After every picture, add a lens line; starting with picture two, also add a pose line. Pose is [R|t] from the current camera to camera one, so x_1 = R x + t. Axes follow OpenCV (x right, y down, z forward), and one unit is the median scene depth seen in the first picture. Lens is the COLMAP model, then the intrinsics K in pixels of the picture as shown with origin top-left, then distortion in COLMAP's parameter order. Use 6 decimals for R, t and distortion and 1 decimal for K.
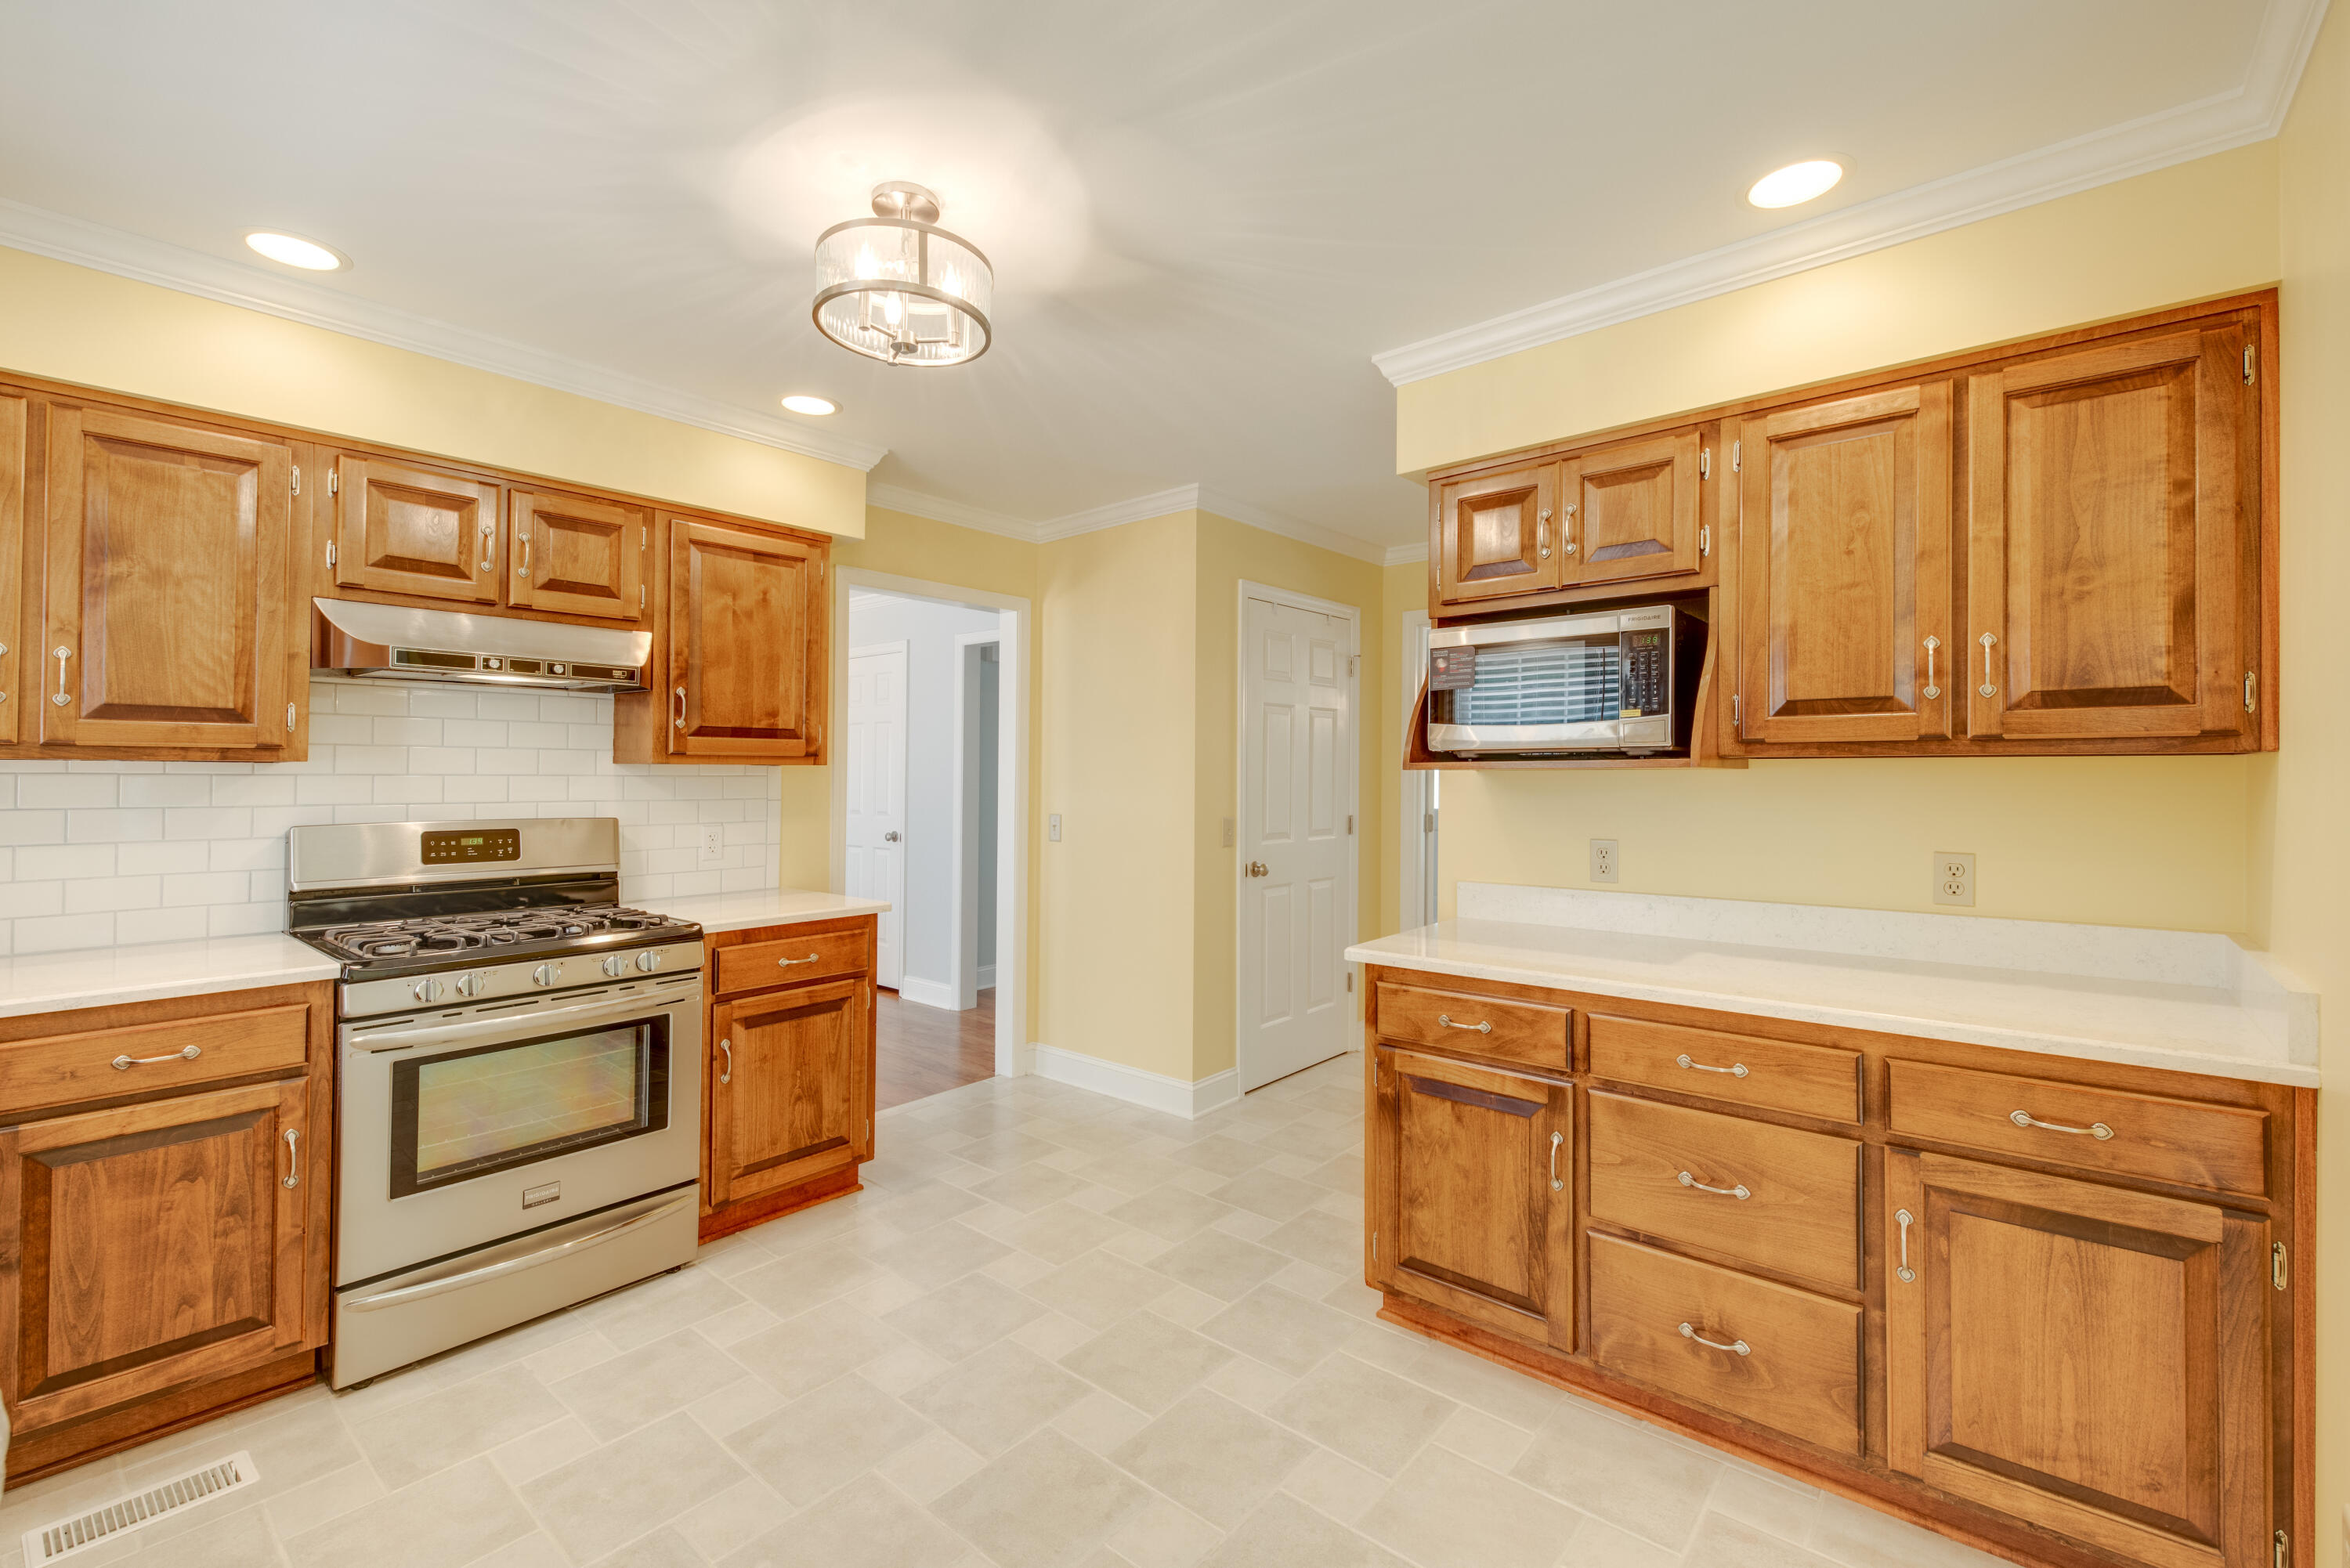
lens RADIAL K [[1006.1, 0, 1178.3], [0, 1006.1, 752.5], [0, 0, 1]] dist [0.010707, -0.000267]
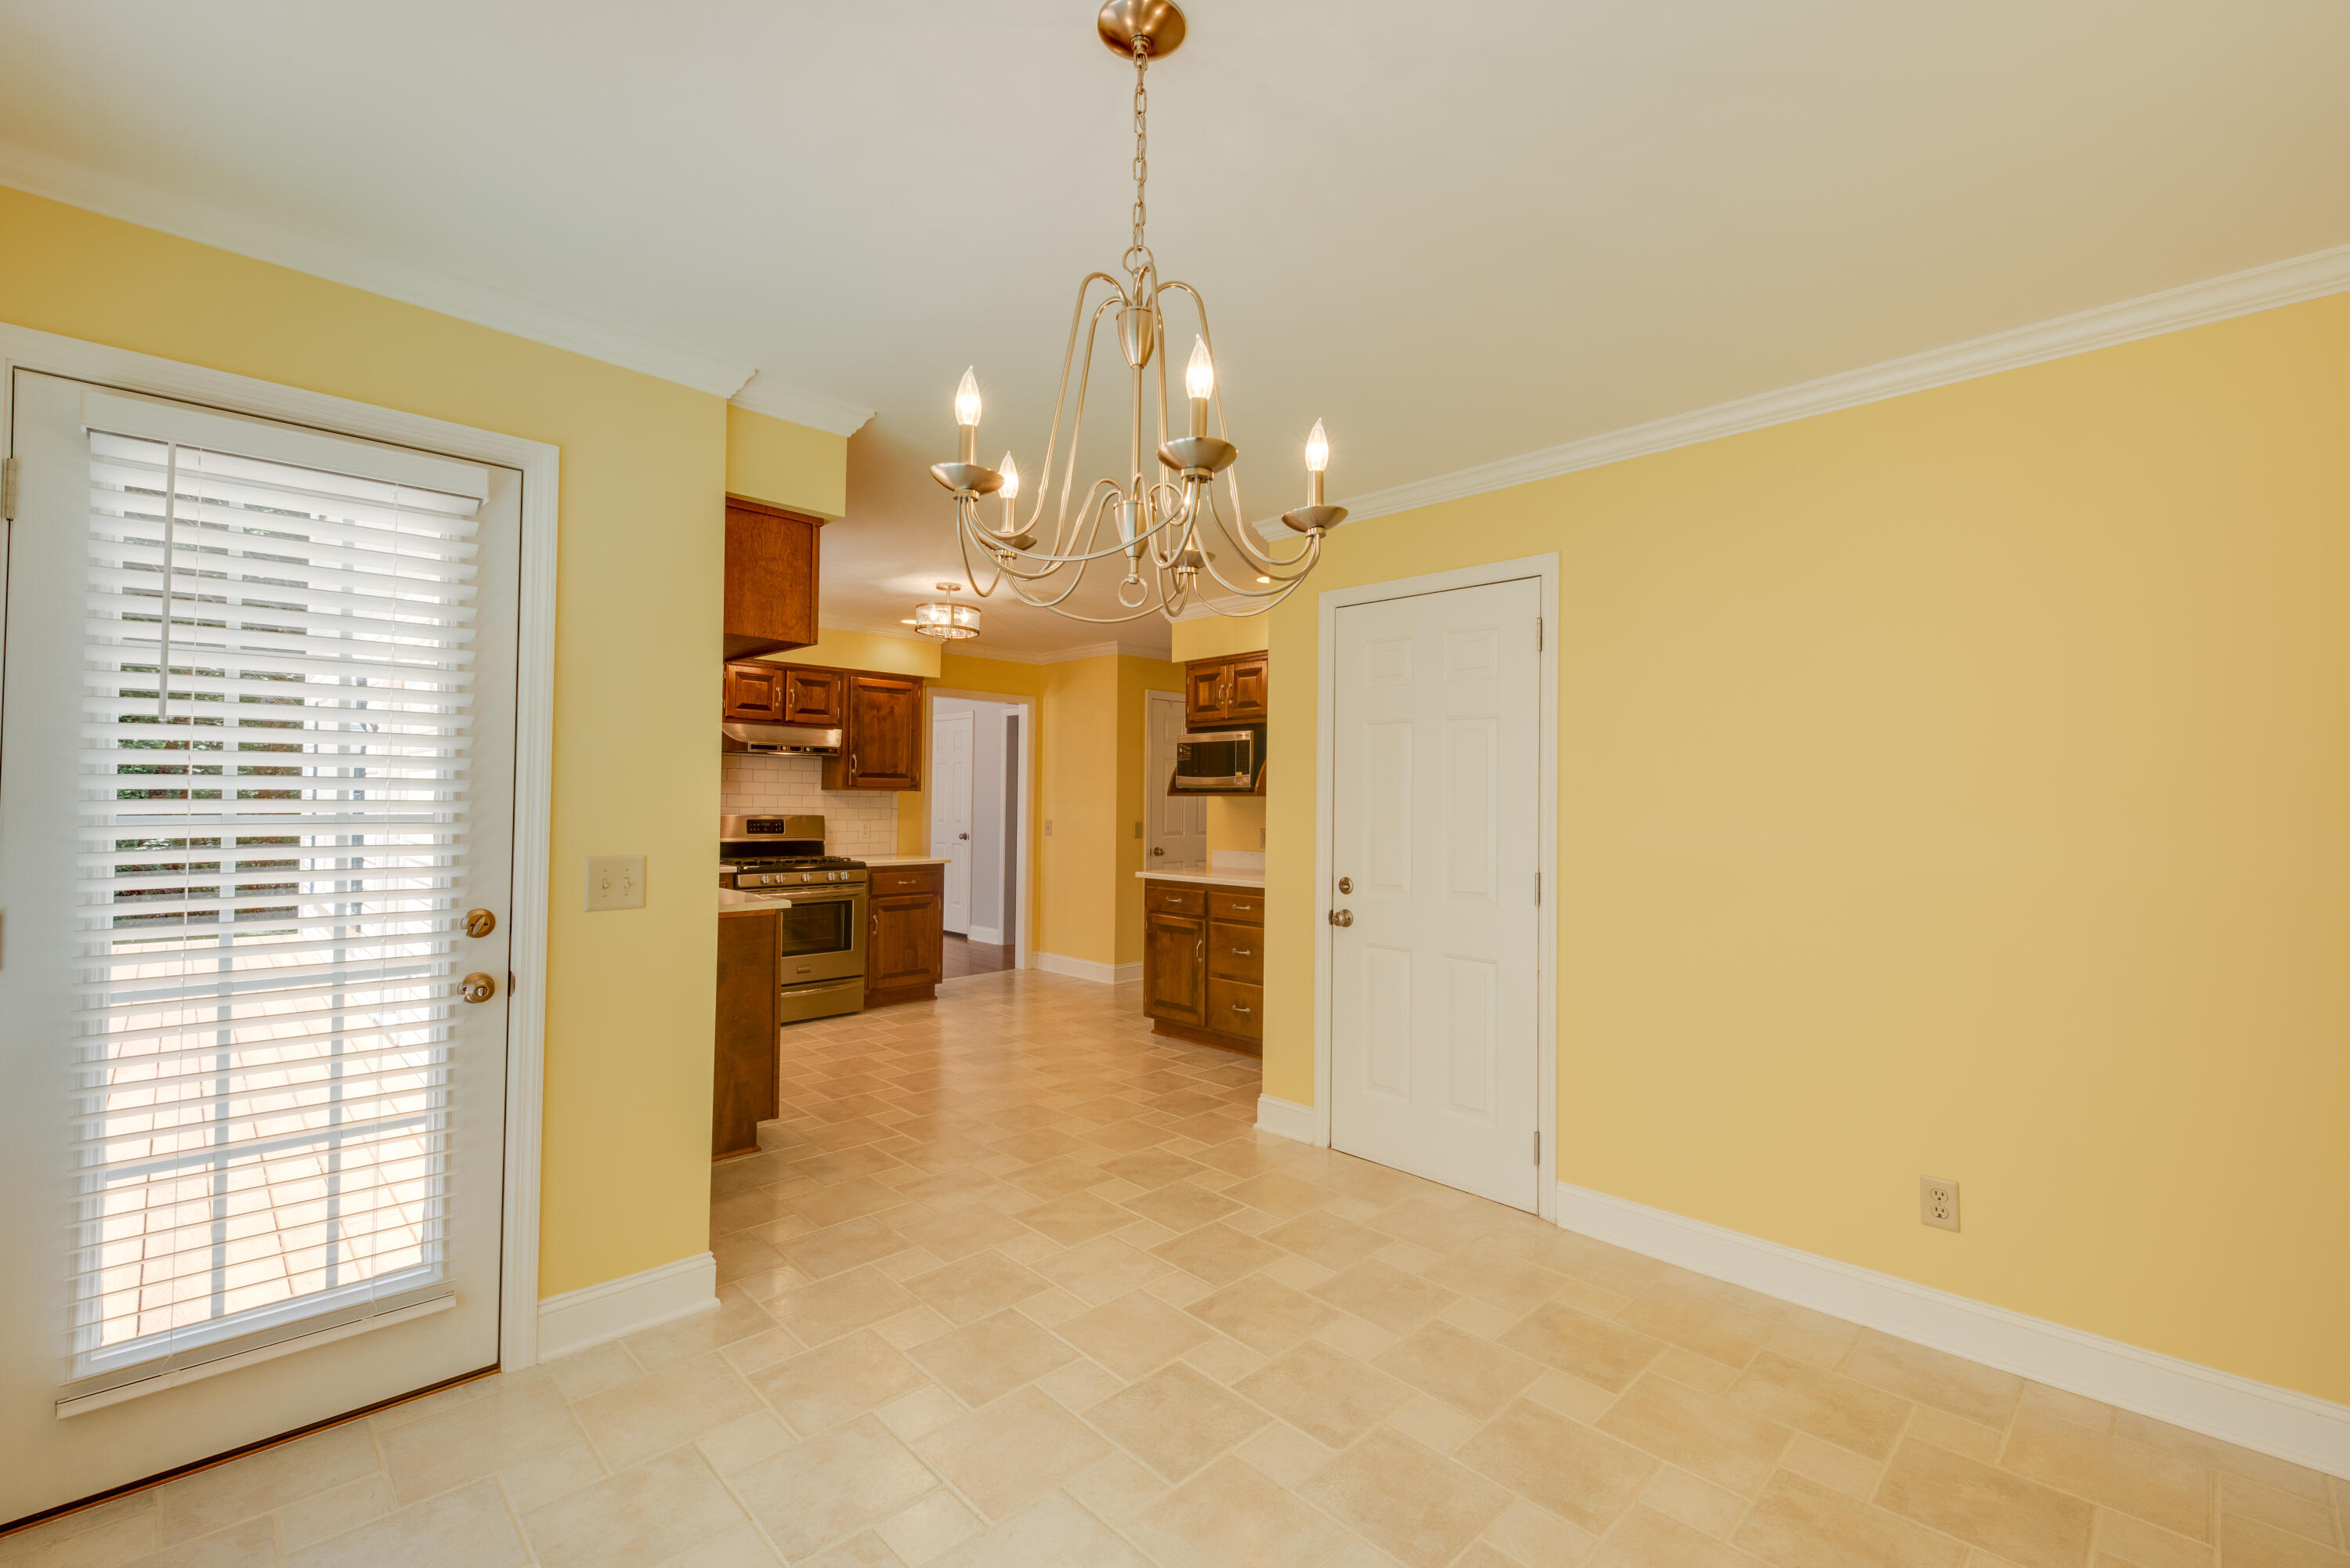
lens RADIAL K [[1006.1, 0, 1184.7], [0, 1006.1, 781.4], [0, 0, 1]] dist [0.010707, -0.000267]
pose [[0.996203, 0.006528, -0.086818, 0.390216], [-0.006182, 0.999972, 0.004260, -0.021145], [0.086843, -0.003707, 0.996215, -1.066495]]
